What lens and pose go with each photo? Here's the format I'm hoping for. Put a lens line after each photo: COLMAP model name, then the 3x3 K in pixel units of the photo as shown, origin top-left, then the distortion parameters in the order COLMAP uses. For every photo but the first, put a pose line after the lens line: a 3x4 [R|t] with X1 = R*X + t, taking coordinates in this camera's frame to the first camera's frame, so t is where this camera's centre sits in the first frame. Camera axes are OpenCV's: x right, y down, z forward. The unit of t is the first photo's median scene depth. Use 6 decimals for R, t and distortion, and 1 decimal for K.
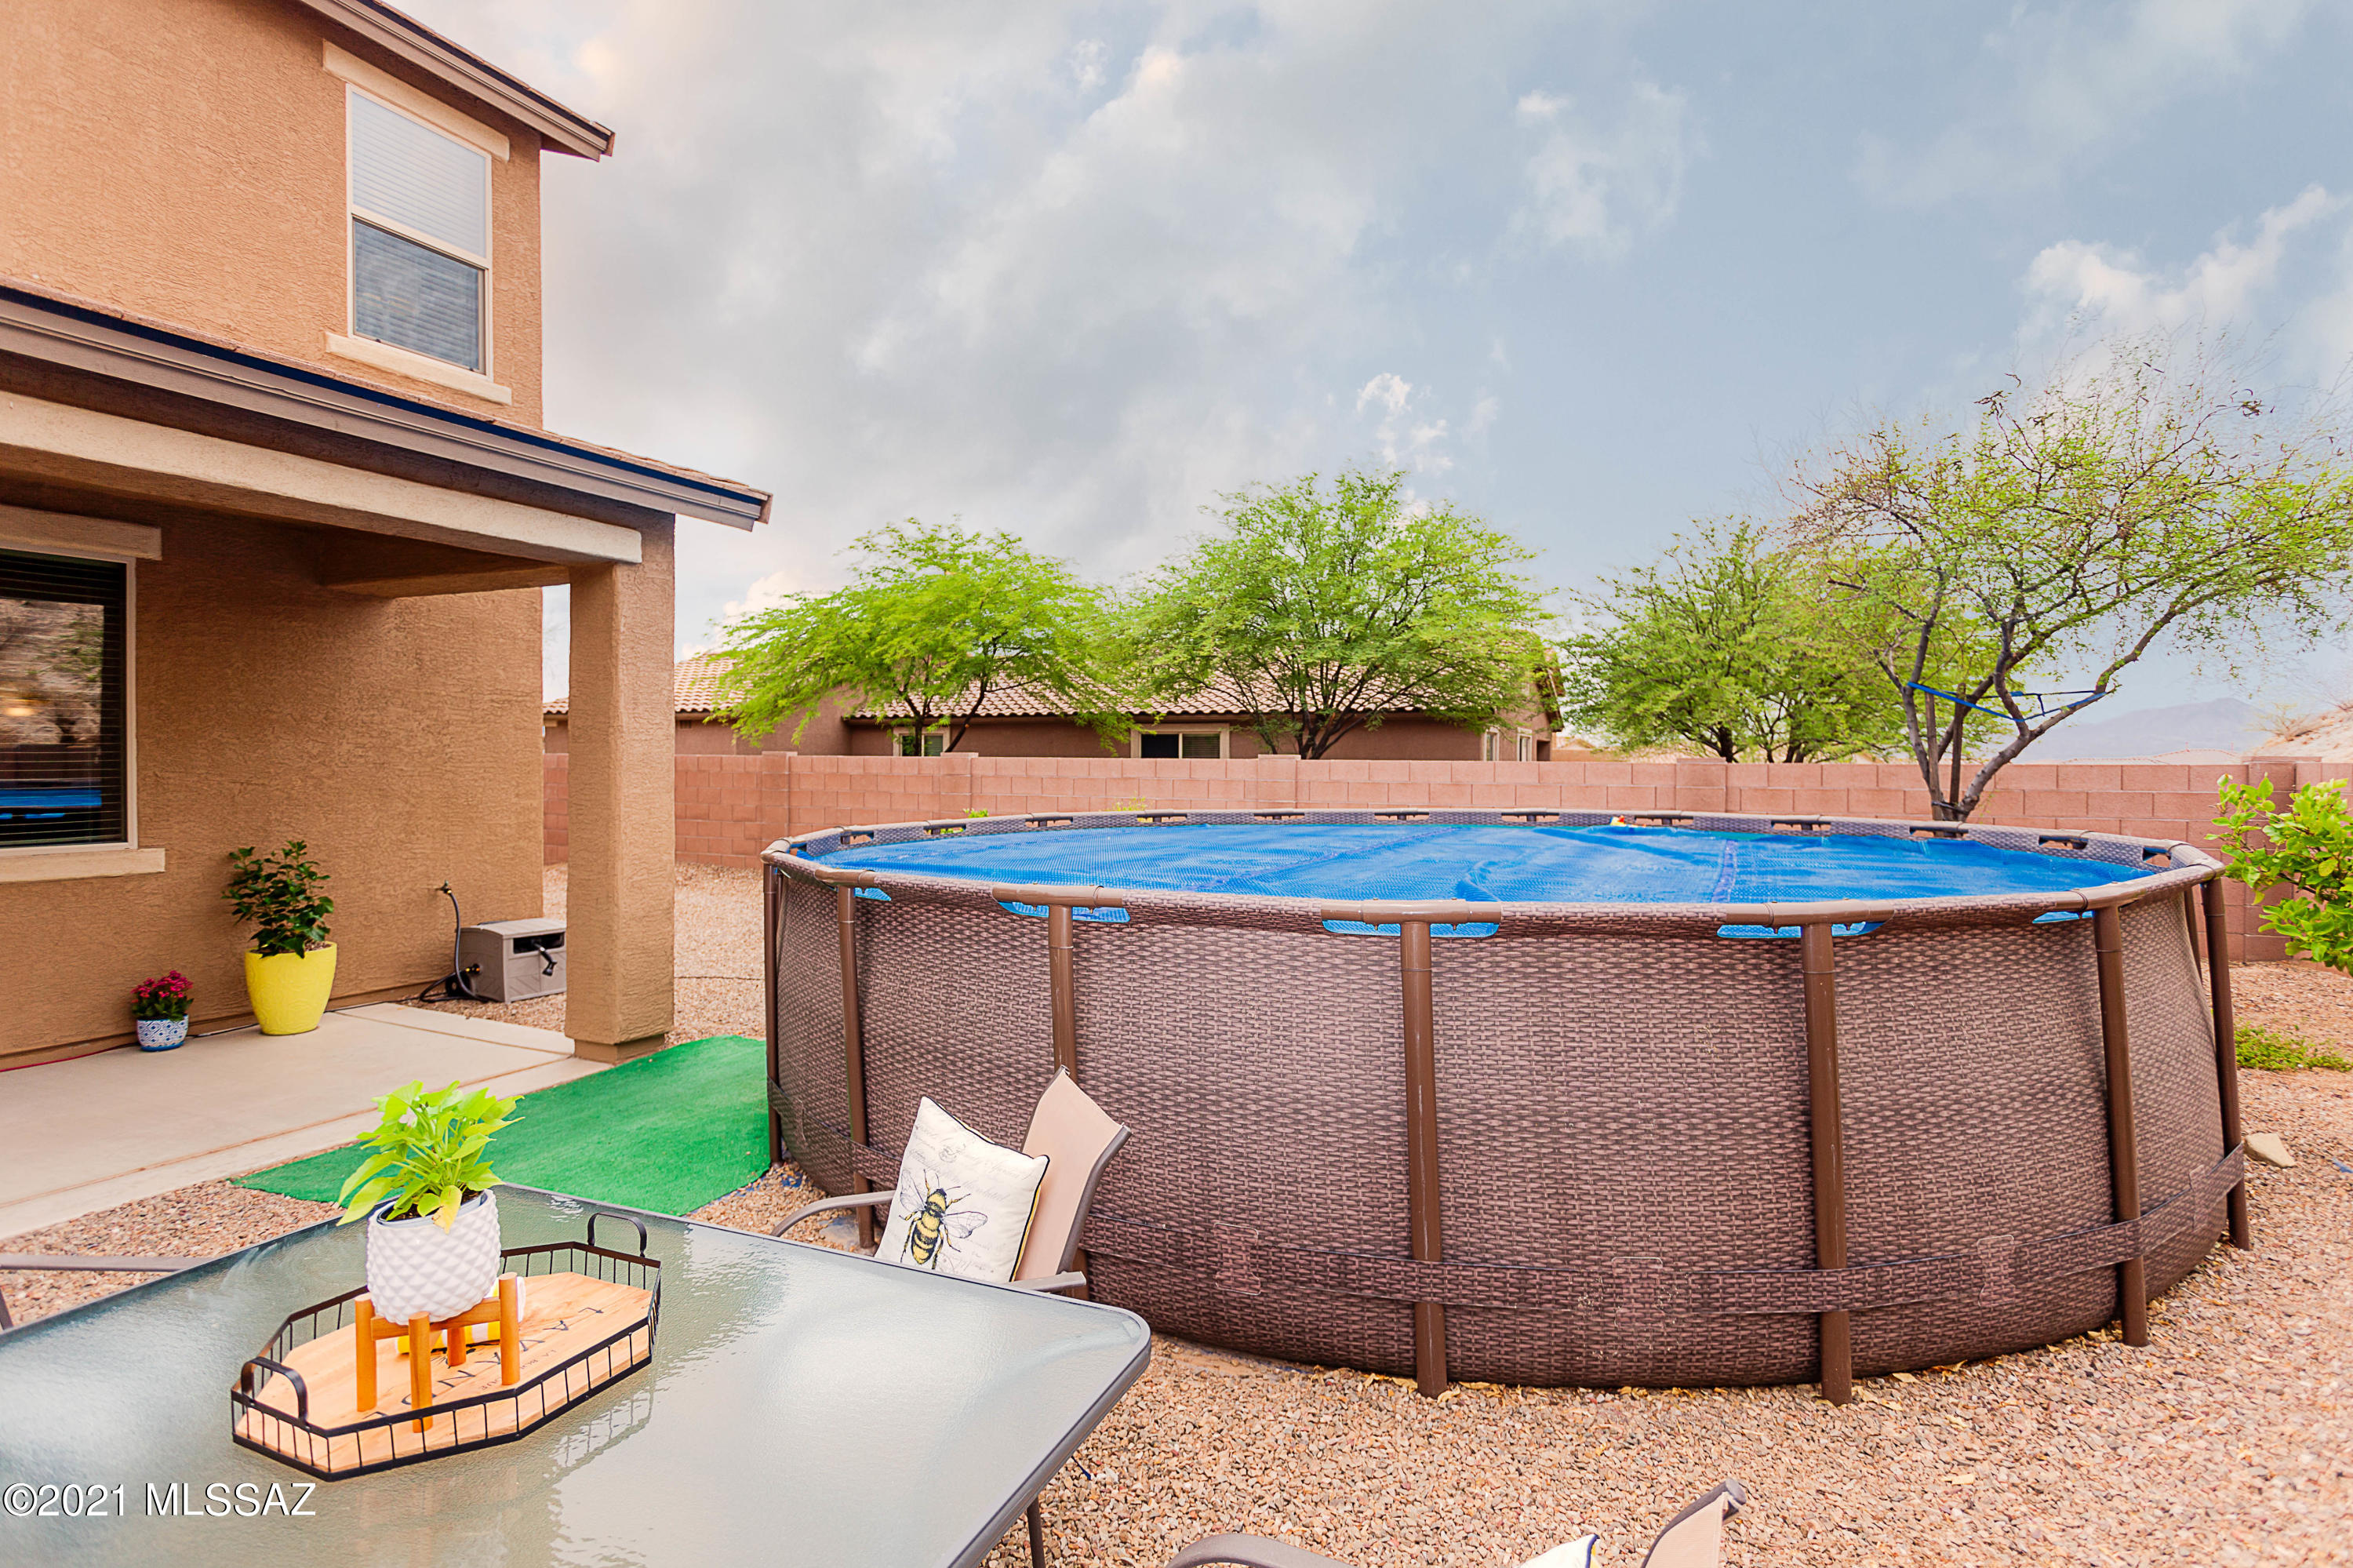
lens RADIAL K [[1120.4, 0, 1176.5], [0, 1120.4, 753.0], [0, 0, 1]] dist [0.001141, 0.000976]
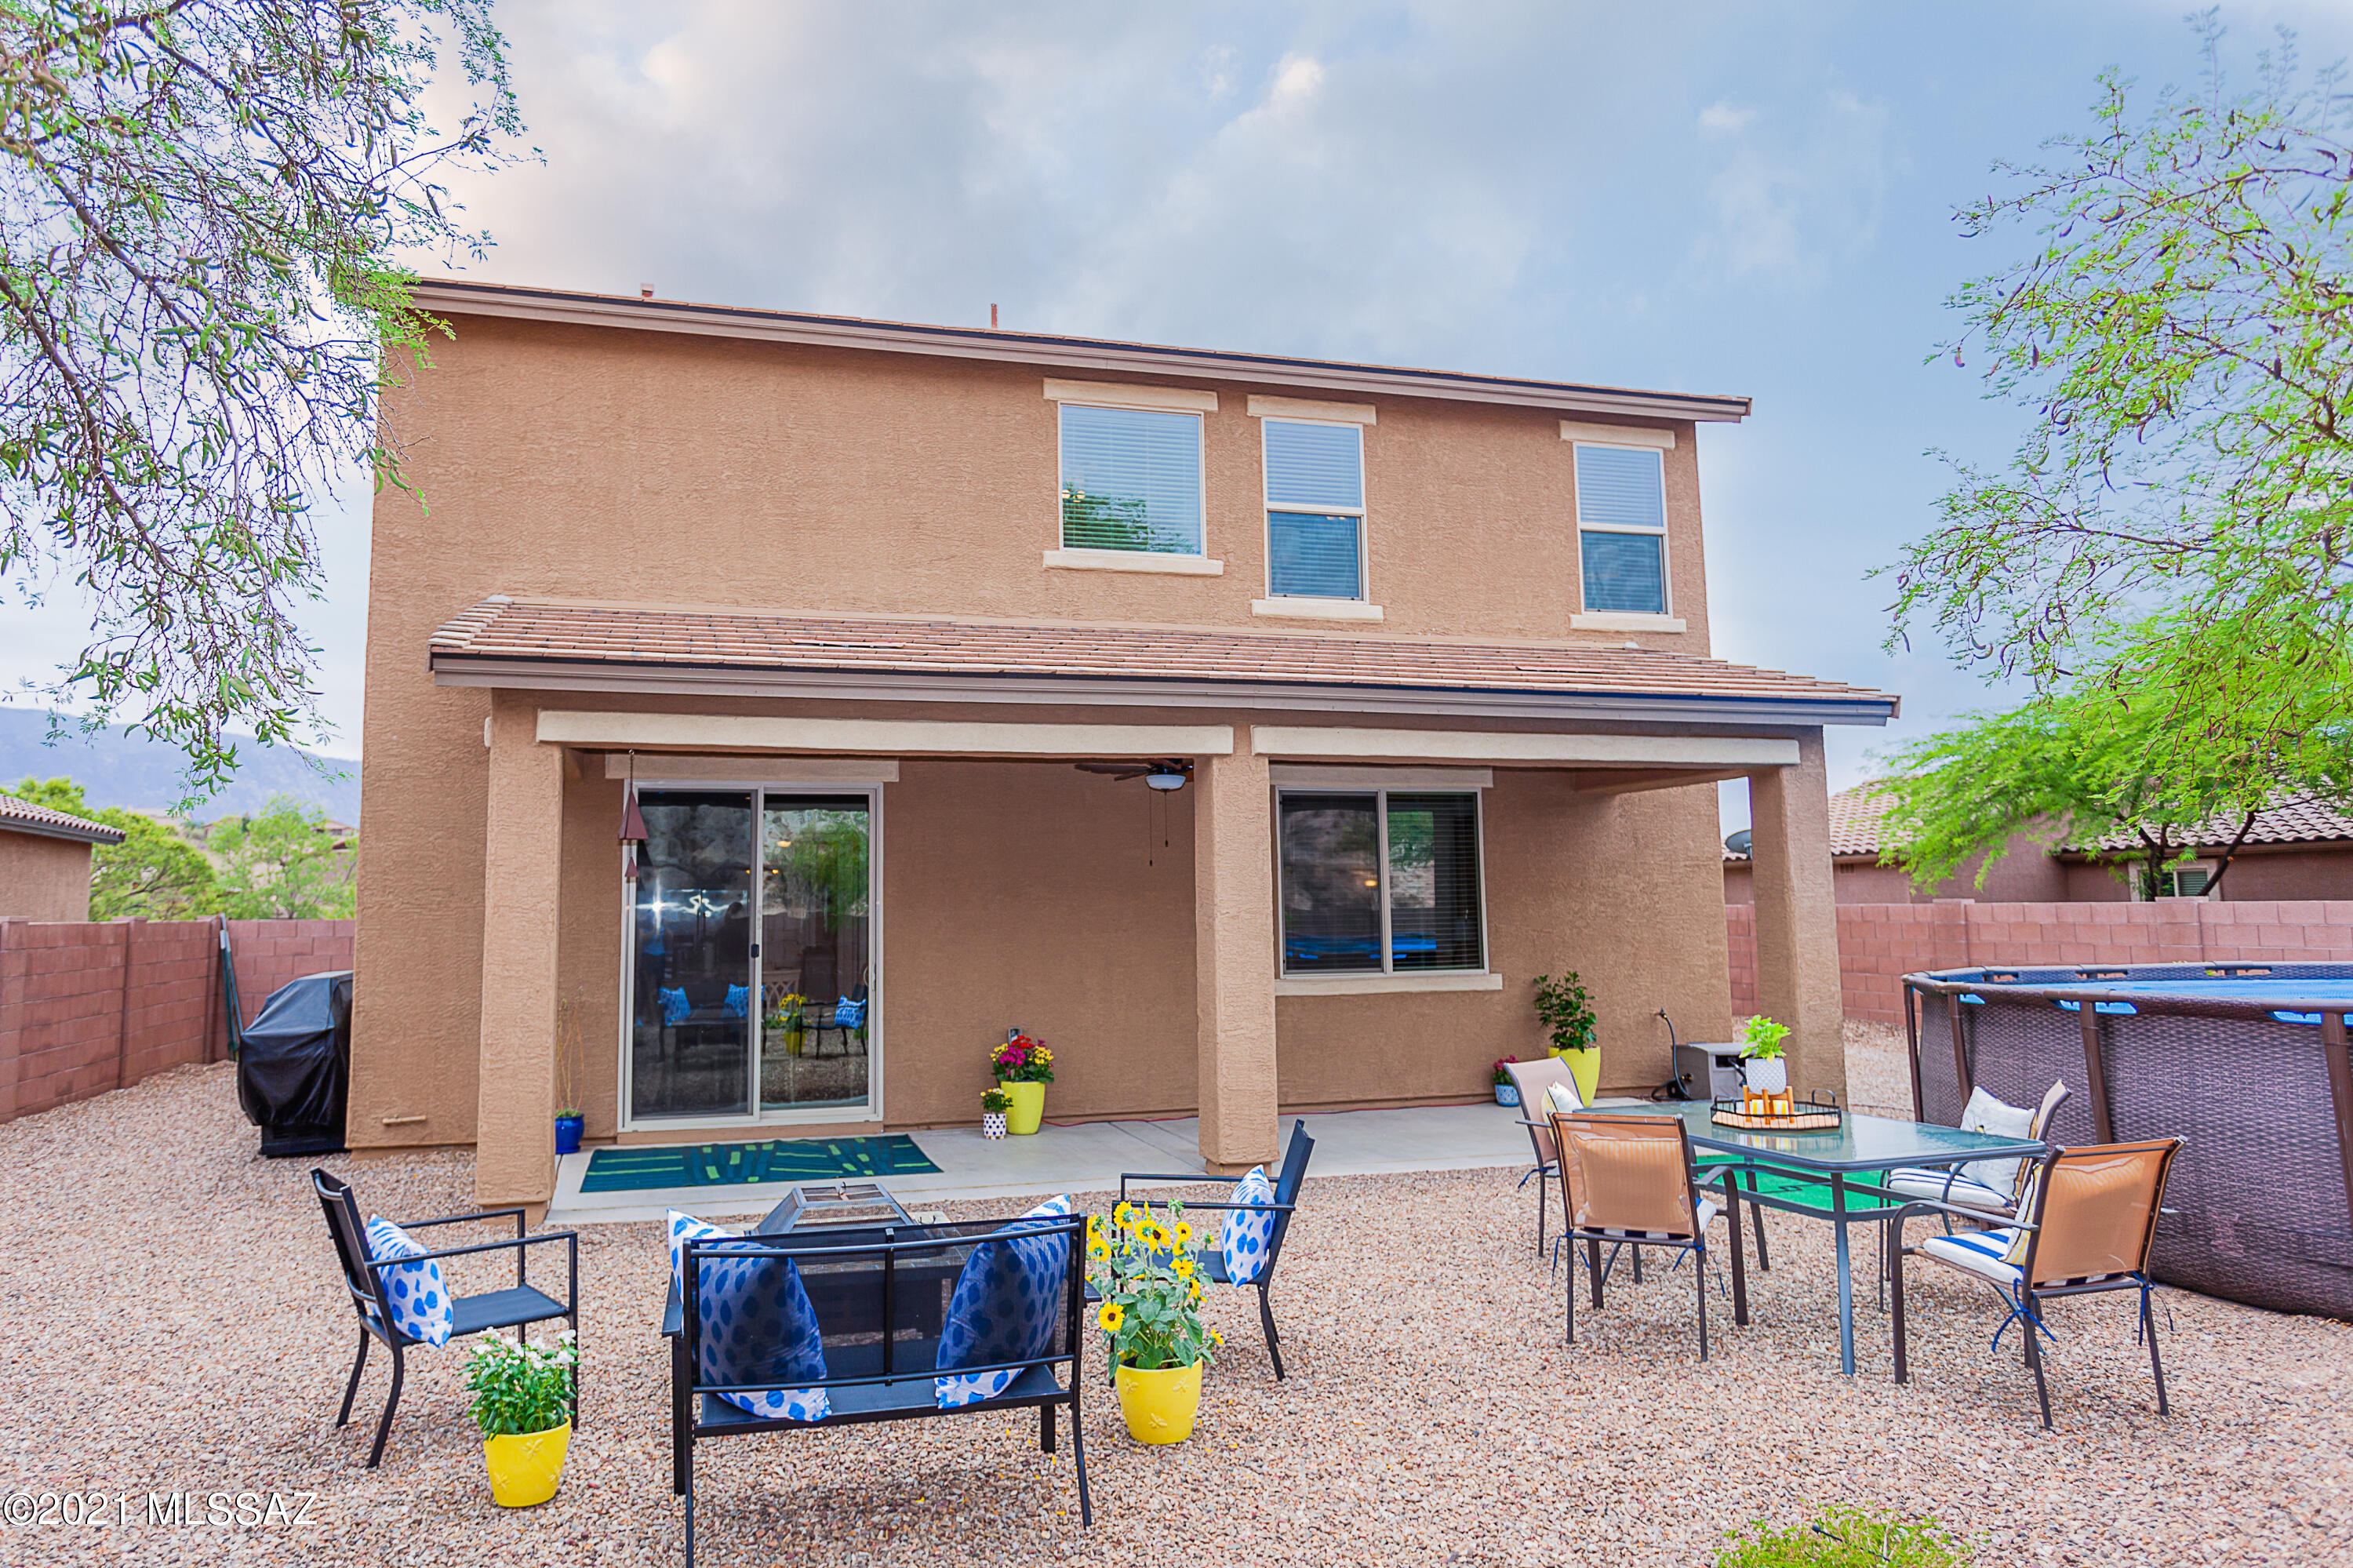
lens RADIAL K [[1350.3, 0, 1176.5], [0, 1350.3, 784.0], [0, 0, 1]] dist [0.000790, 0.000889]
pose [[0.641380, -0.086547, -0.762326, 0.204849], [0.020165, 0.995175, -0.096017, -0.004513], [0.766958, 0.046211, 0.640031, -0.453329]]
